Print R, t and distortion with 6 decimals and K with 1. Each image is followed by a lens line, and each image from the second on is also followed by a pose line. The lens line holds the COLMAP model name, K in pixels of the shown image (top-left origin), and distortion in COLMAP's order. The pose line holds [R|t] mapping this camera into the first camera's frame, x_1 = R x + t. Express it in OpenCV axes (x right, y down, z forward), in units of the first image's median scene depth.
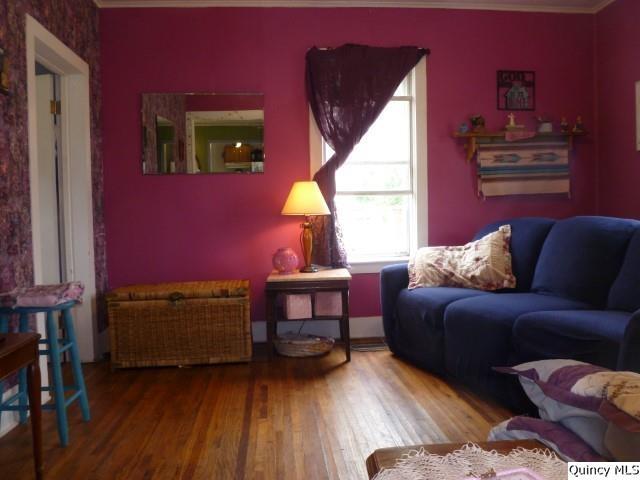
lens RADIAL K [[543.7, 0, 320.0], [0, 543.7, 240.0], [0, 0, 1]] dist [-0.079194, 0.044138]
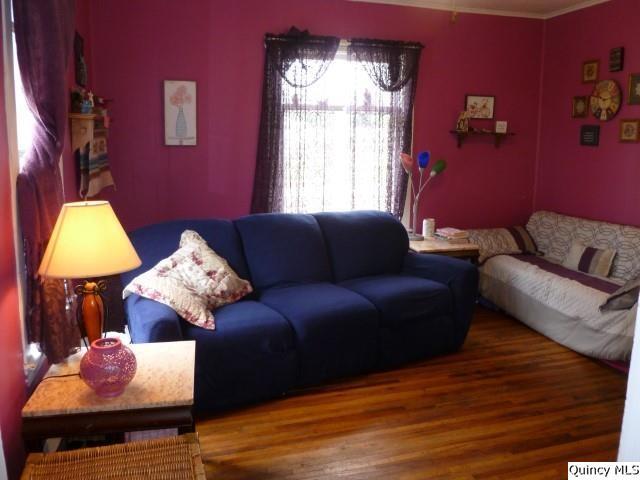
lens RADIAL K [[543.7, 0, 320.0], [0, 543.7, 240.0], [0, 0, 1]] dist [-0.079194, 0.044138]
pose [[-0.162760, -0.165736, 0.972646, -0.640190], [0.034053, 0.984260, 0.173414, -0.177992], [-0.986078, 0.061346, -0.154554, 0.985547]]
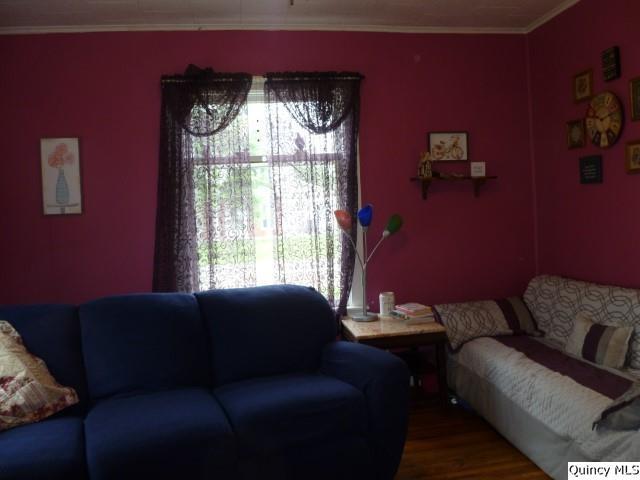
lens RADIAL K [[543.7, 0, 320.0], [0, 543.7, 240.0], [0, 0, 1]] dist [-0.079194, 0.044138]
pose [[-0.037552, -0.024978, 0.998982, -0.377263], [0.088015, 0.995720, 0.028204, -0.123493], [-0.995411, 0.088985, -0.035193, 0.641163]]
